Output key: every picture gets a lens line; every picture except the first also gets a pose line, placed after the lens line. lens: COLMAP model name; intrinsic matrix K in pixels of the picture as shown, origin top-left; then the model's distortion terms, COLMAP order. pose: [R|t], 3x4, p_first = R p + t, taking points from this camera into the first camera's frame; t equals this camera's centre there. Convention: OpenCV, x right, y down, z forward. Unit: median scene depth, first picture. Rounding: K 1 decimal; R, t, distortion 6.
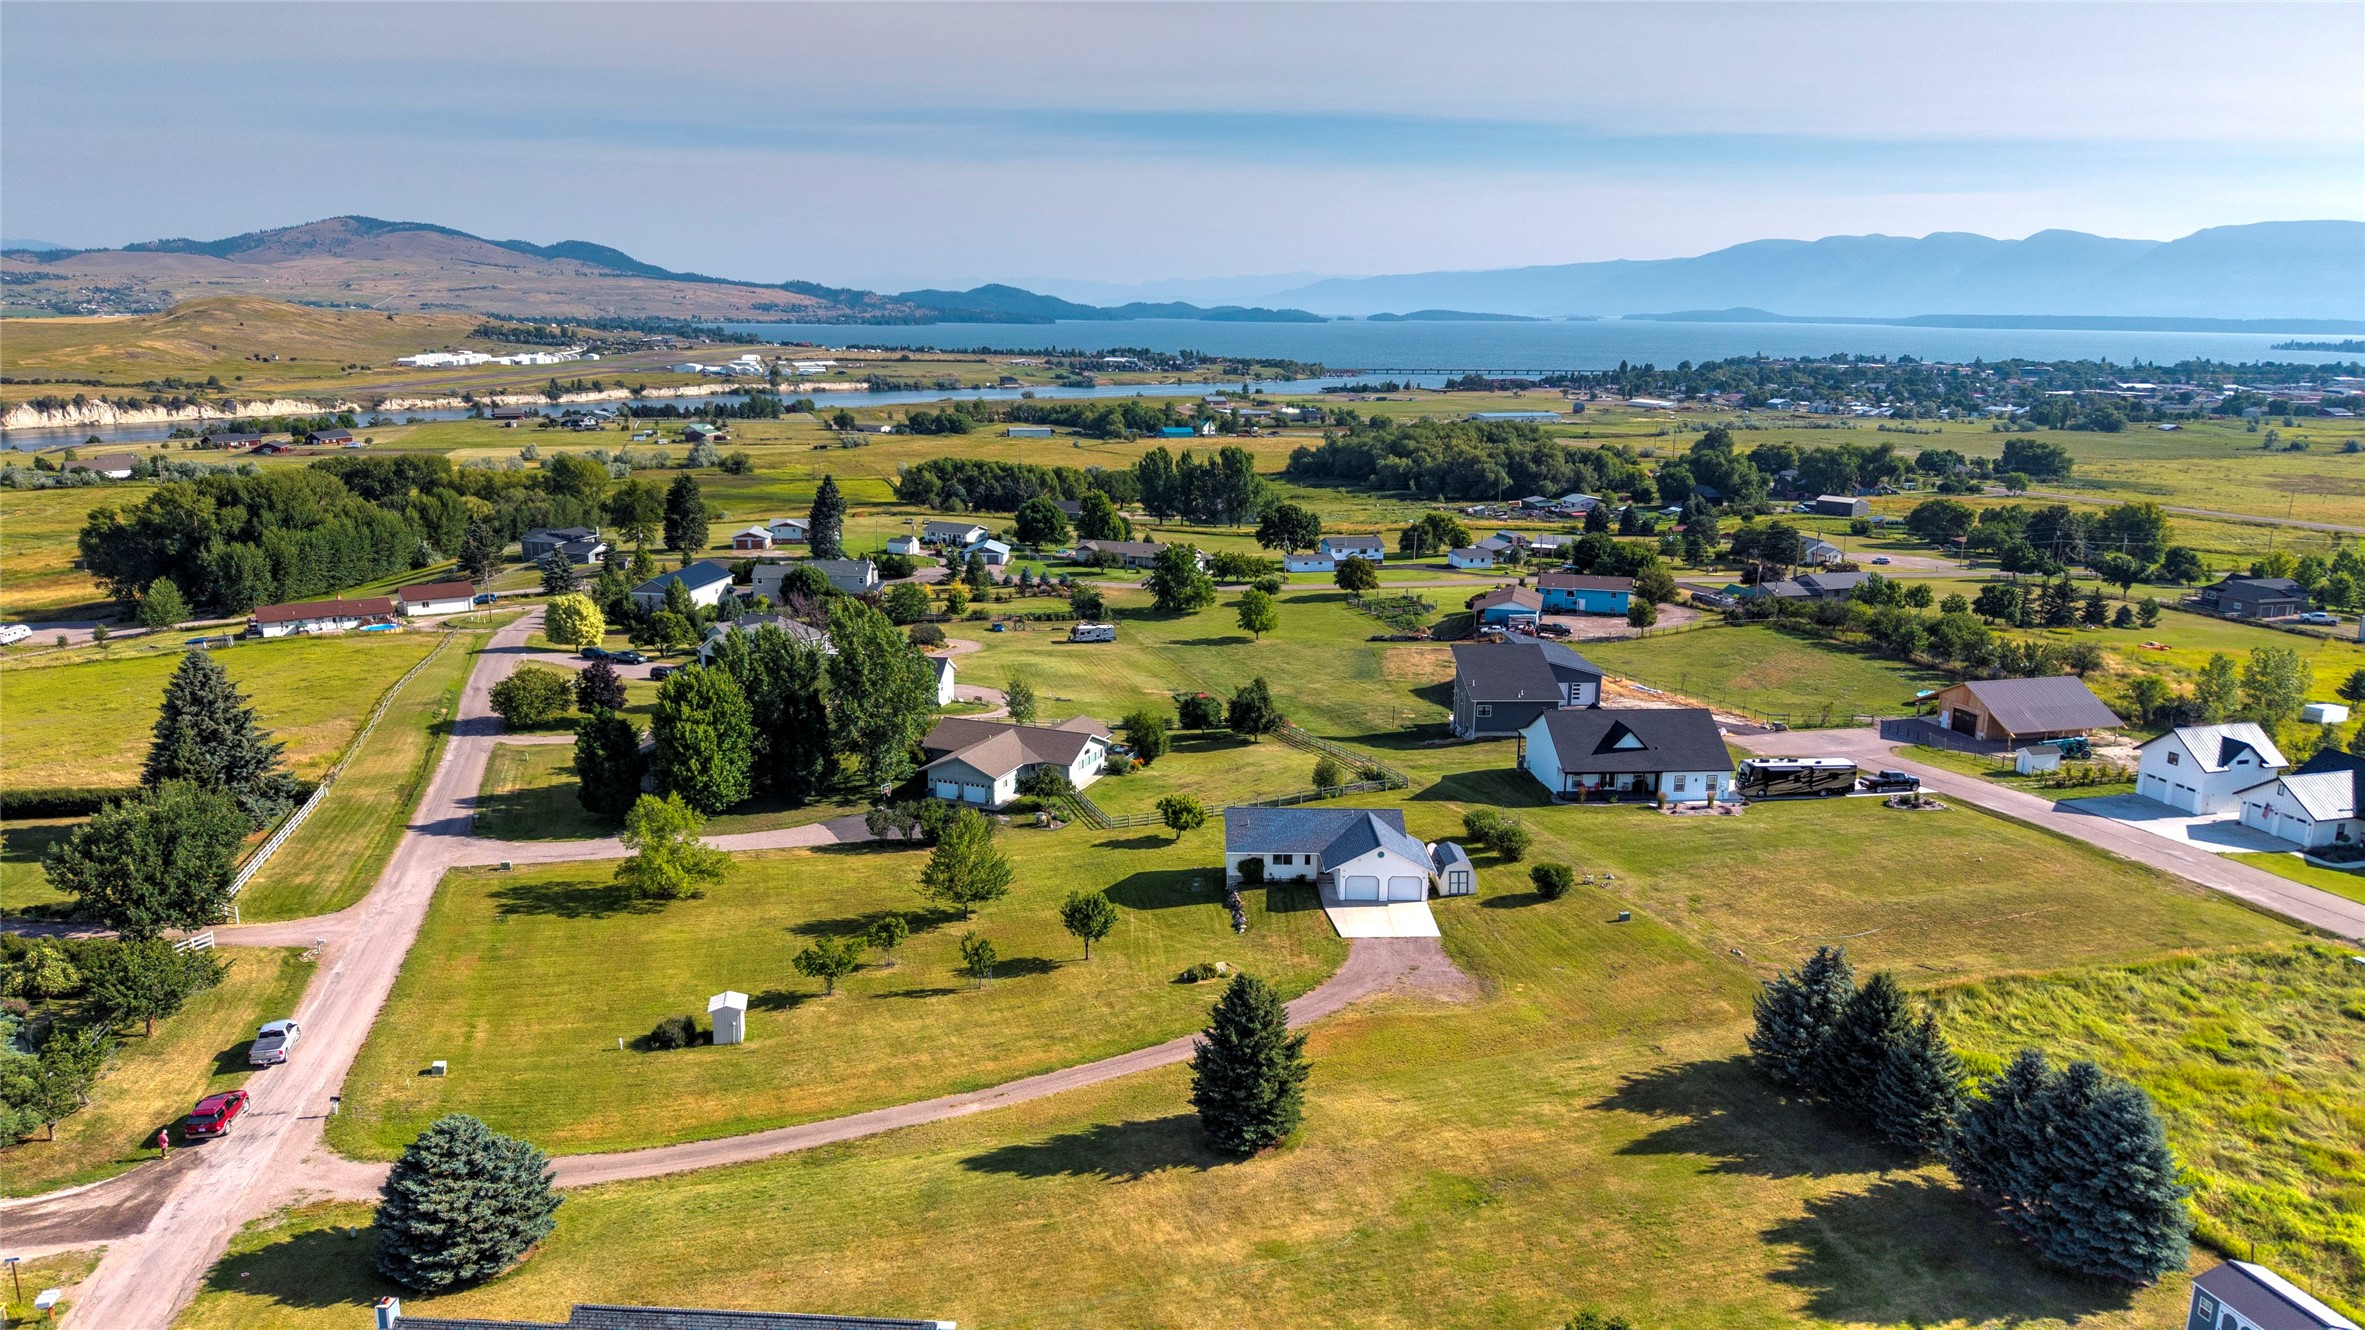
lens RADIAL K [[1574.5, 0, 1182.5], [0, 1574.5, 665.0], [0, 0, 1]] dist [0.049296, -0.071340]
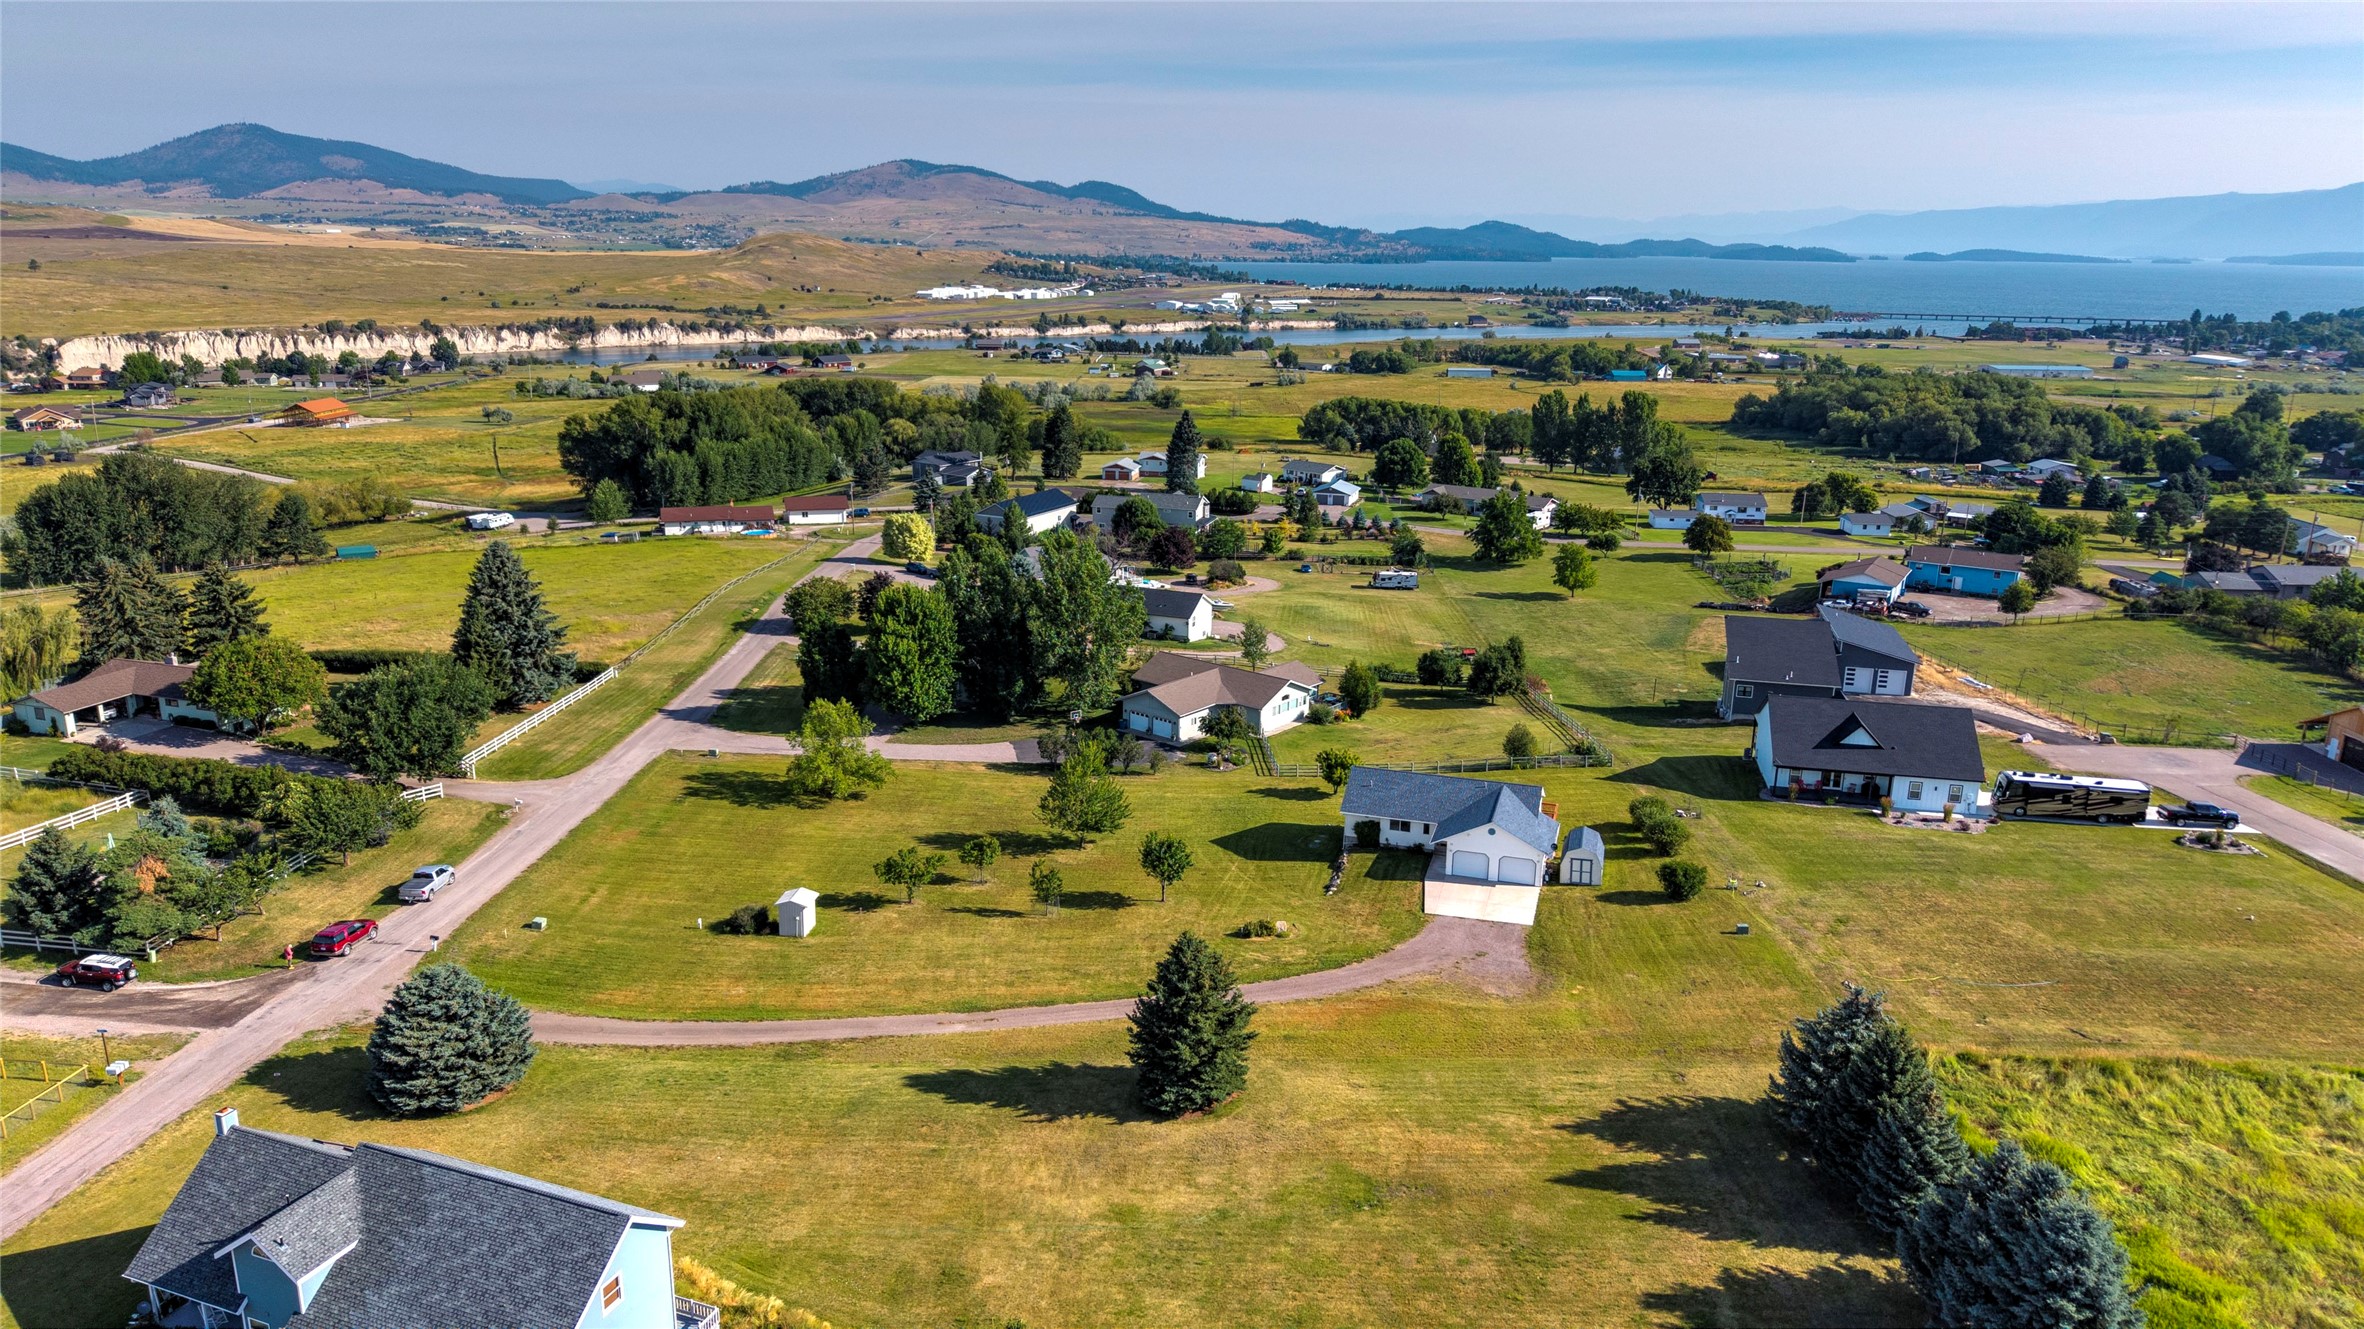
lens RADIAL K [[1573.9, 0, 1182.0], [0, 1573.9, 664.5], [0, 0, 1]] dist [0.049296, -0.071340]
pose [[0.954199, 0.080654, -0.288097, 0.129810], [-0.070045, 0.996438, 0.046963, -0.005584], [0.290859, -0.024633, 0.956449, 0.033786]]
